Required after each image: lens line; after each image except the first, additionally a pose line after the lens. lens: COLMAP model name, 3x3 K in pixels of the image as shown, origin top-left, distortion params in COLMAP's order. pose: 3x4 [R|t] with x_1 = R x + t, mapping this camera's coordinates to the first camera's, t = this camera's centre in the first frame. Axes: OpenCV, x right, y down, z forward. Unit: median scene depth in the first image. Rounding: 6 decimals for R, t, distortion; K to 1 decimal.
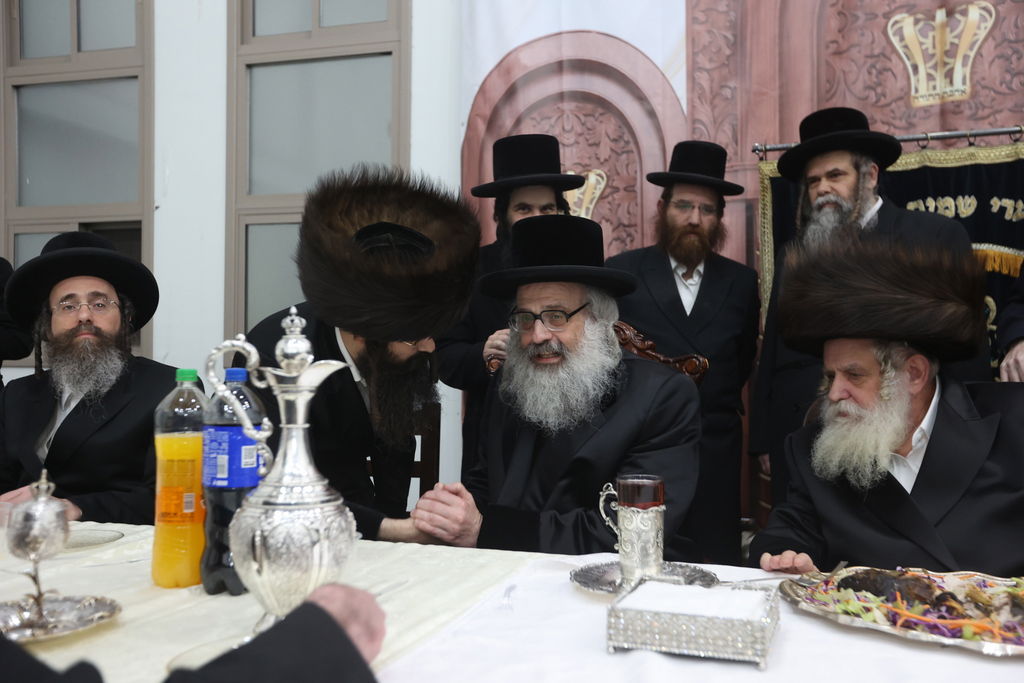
lens RADIAL K [[968.4, 0, 517.5], [0, 968.4, 339.5], [0, 0, 1]] dist [0.051070, 0.000000]
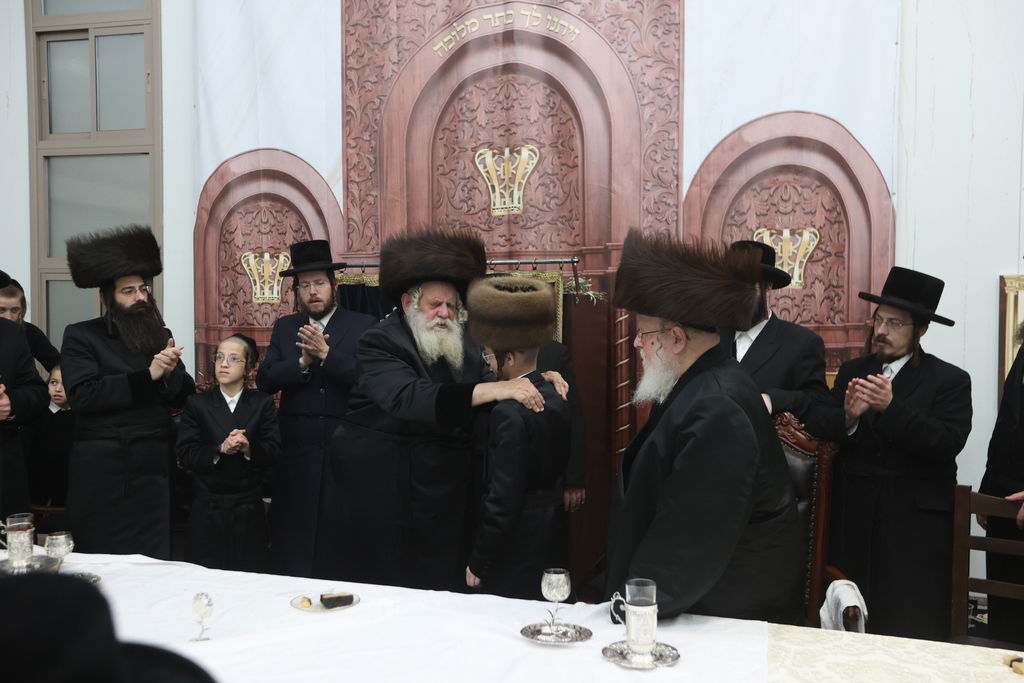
lens RADIAL K [[960.7, 0, 521.6], [0, 960.7, 343.4], [0, 0, 1]] dist [0.053863, 0.000000]
pose [[0.999997, 0.002285, -0.000215, 0.427658], [-0.002273, 0.999041, 0.043729, -0.111114], [0.000315, -0.043729, 0.999043, -0.361433]]
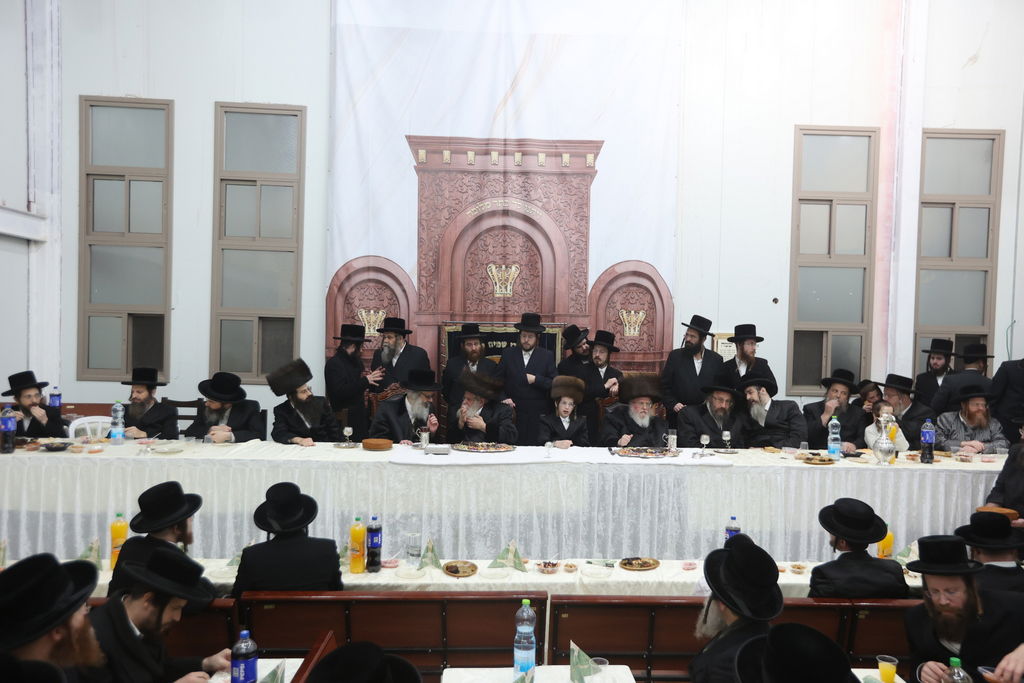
lens RADIAL K [[749.6, 0, 518.7], [0, 749.6, 351.6], [0, 0, 1]] dist [-0.003033, 0.047025]
pose [[0.934080, 0.011922, 0.356864, -0.303803], [-0.026712, 0.998975, 0.036543, -0.151671], [-0.356062, -0.043667, 0.933441, -1.049561]]
